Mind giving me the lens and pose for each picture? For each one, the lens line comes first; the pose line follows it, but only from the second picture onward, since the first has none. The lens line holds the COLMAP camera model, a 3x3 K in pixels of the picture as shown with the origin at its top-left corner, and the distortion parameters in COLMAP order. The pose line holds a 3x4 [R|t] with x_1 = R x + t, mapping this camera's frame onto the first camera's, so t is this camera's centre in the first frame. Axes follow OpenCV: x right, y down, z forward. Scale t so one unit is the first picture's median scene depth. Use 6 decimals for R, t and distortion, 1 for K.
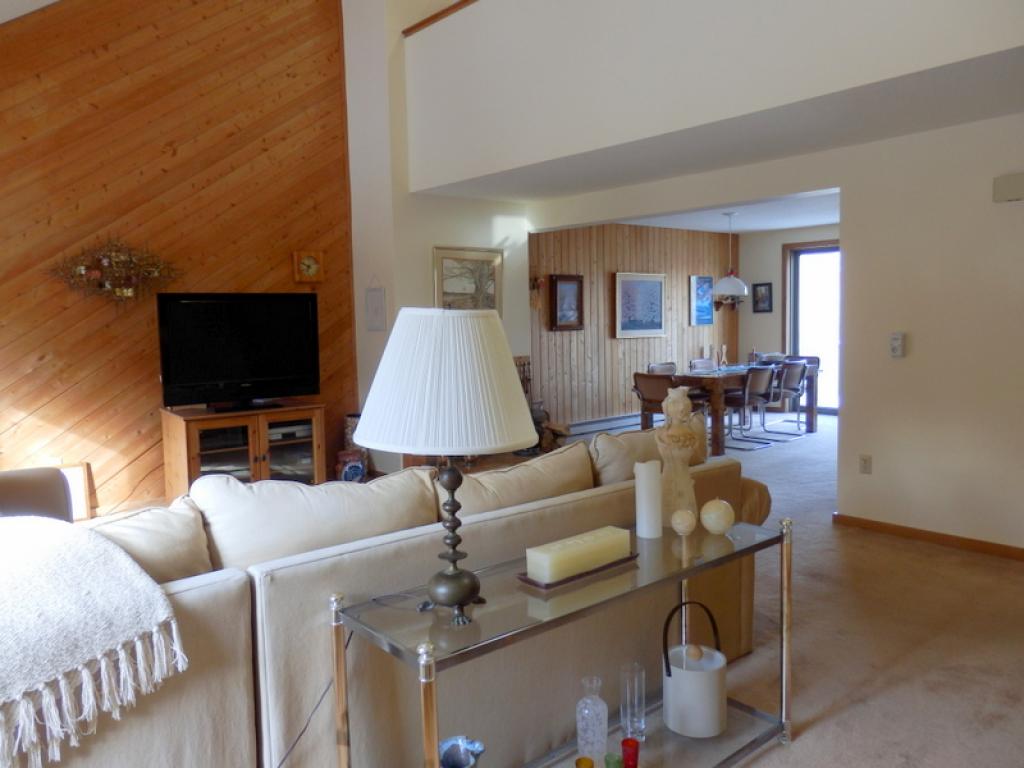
lens RADIAL K [[756.0, 0, 515.4], [0, 756.0, 379.0], [0, 0, 1]] dist [-0.003228, 0.013335]
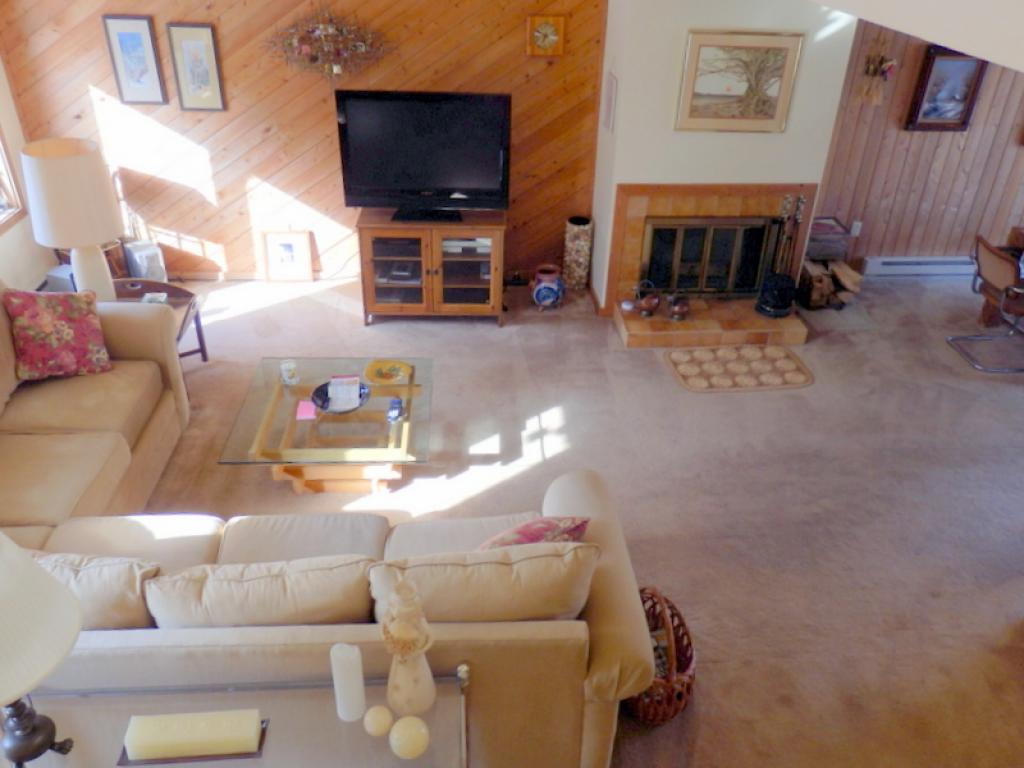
lens RADIAL K [[809.2, 0, 518.2], [0, 809.2, 376.4], [0, 0, 1]] dist [0.009881, 0.001932]
pose [[0.810273, 0.340083, -0.477286, 0.236486], [-0.096204, 0.880544, 0.464098, -0.216572], [0.578103, -0.330129, 0.746198, 0.190795]]
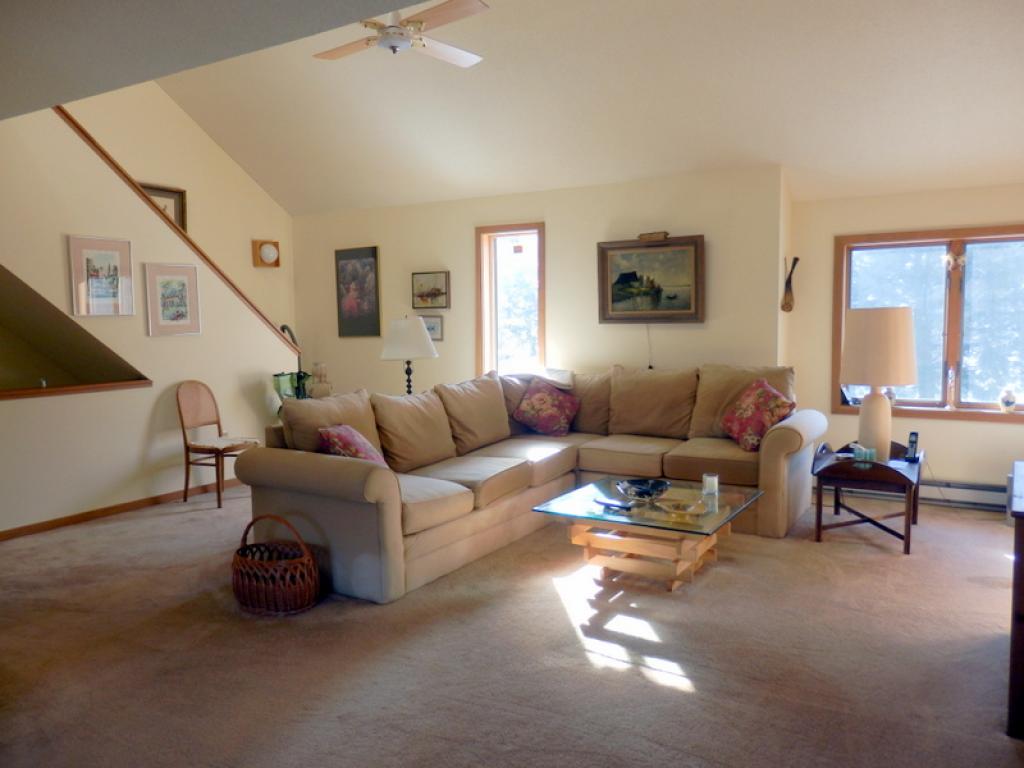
lens RADIAL K [[756.0, 0, 513.3], [0, 756.0, 383.1], [0, 0, 1]] dist [-0.003228, 0.013335]
pose [[-0.947137, 0.056029, -0.315899, 0.133756], [0.001373, 0.985331, 0.170647, -0.095558], [0.320826, 0.161192, -0.933321, 1.087655]]
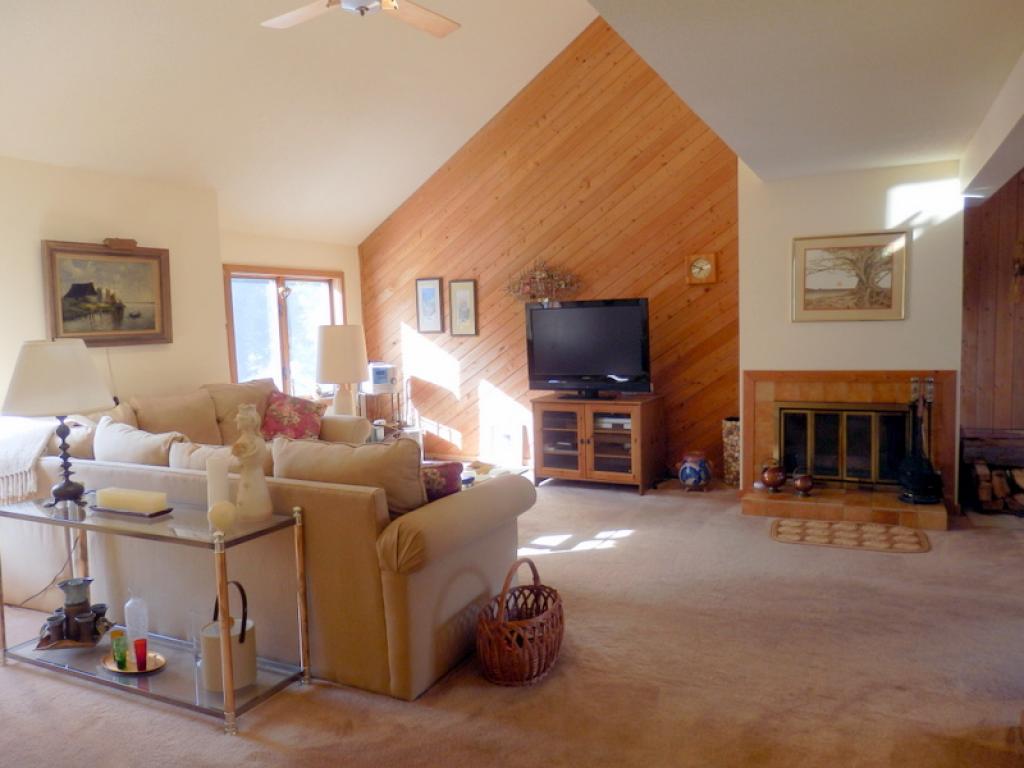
lens RADIAL K [[756.0, 0, 514.4], [0, 756.0, 392.3], [0, 0, 1]] dist [-0.003228, 0.013335]
pose [[0.398284, 0.093776, -0.912456, 0.547737], [-0.054124, 0.995430, 0.078679, -0.046081], [0.915664, 0.018049, 0.401539, 0.338387]]
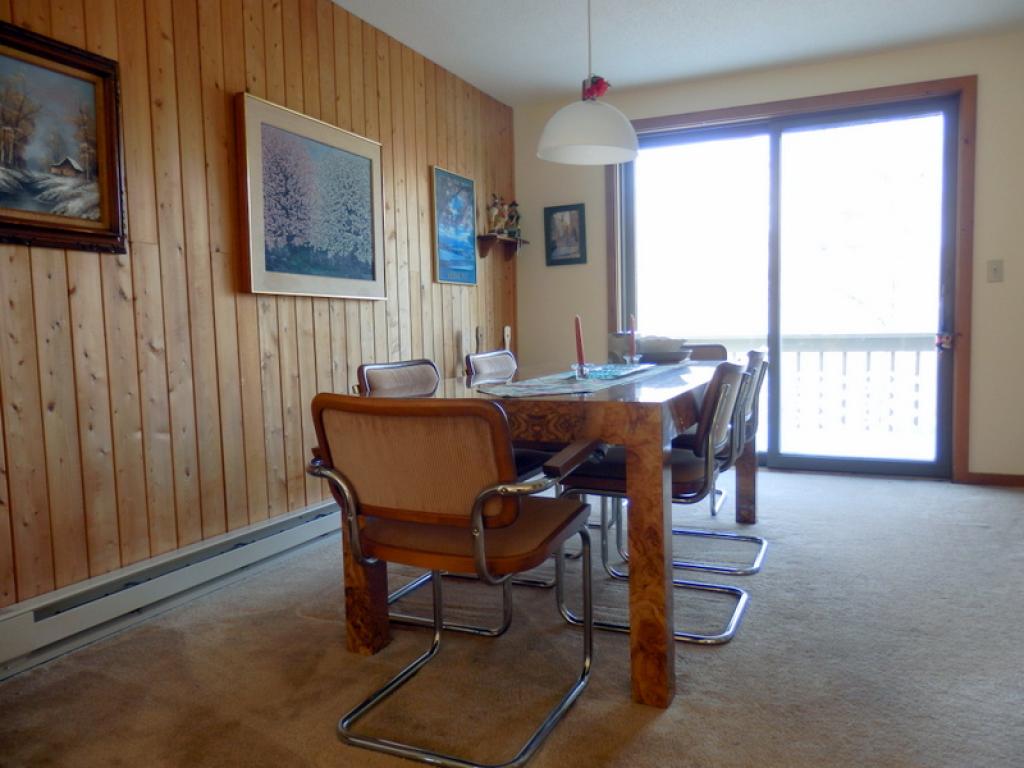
lens RADIAL K [[756.0, 0, 517.7], [0, 756.0, 384.4], [0, 0, 1]] dist [-0.003228, 0.013335]
pose [[0.907445, -0.030041, 0.419096, 0.130700], [0.037778, 0.999234, -0.010173, -0.007236], [-0.418469, 0.025064, 0.907885, 0.853981]]
